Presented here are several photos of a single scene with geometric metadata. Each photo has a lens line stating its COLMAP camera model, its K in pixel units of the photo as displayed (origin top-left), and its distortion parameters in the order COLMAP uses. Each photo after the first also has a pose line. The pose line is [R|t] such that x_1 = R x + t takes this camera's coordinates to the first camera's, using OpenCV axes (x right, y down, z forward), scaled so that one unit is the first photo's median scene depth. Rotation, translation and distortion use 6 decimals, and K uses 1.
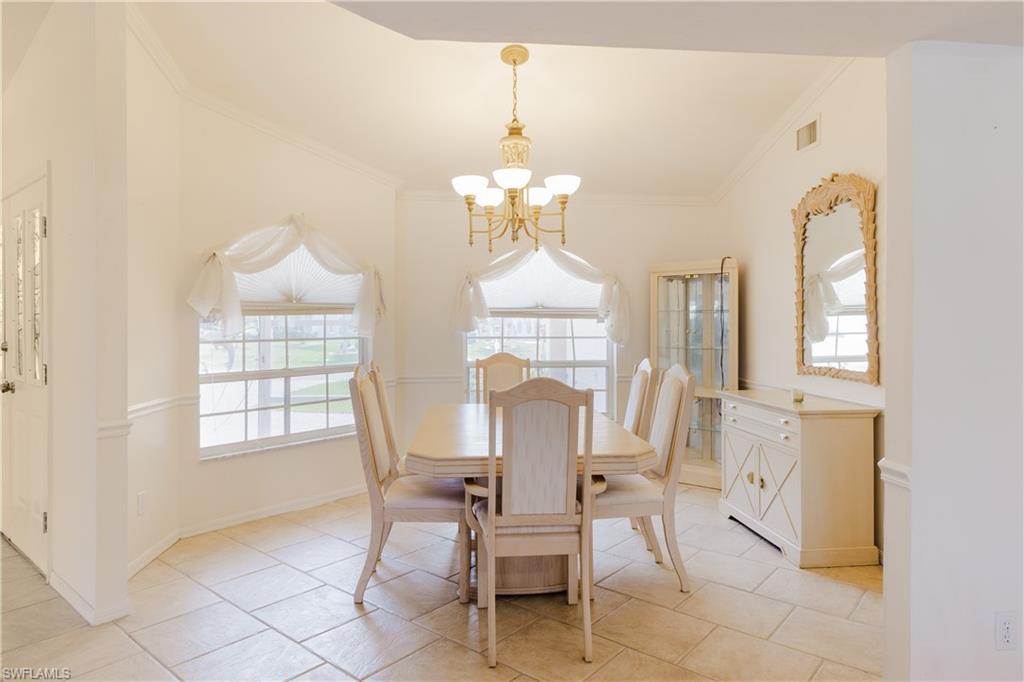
lens RADIAL K [[598.8, 0, 511.1], [0, 598.8, 321.1], [0, 0, 1]] dist [-0.001535, -0.000307]
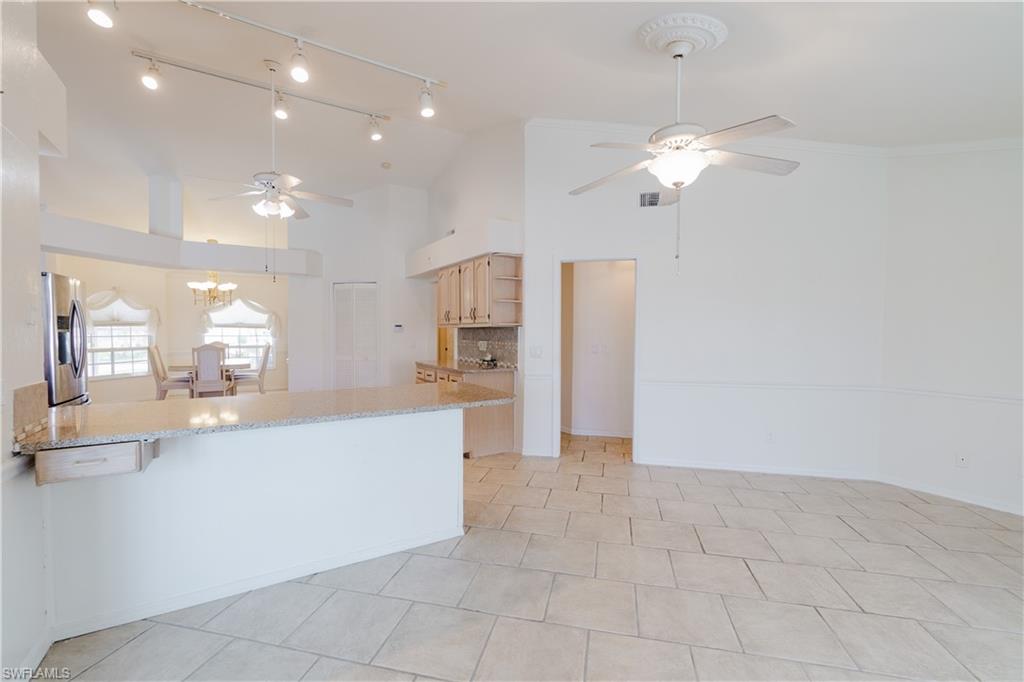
lens RADIAL K [[434.8, 0, 508.1], [0, 434.8, 342.6], [0, 0, 1]] dist [-0.001761, -0.000017]
pose [[0.900134, -0.005667, 0.435576, 0.301341], [-0.010387, 0.999352, 0.034466, -0.020724], [-0.435489, -0.035549, 0.899492, -1.259498]]
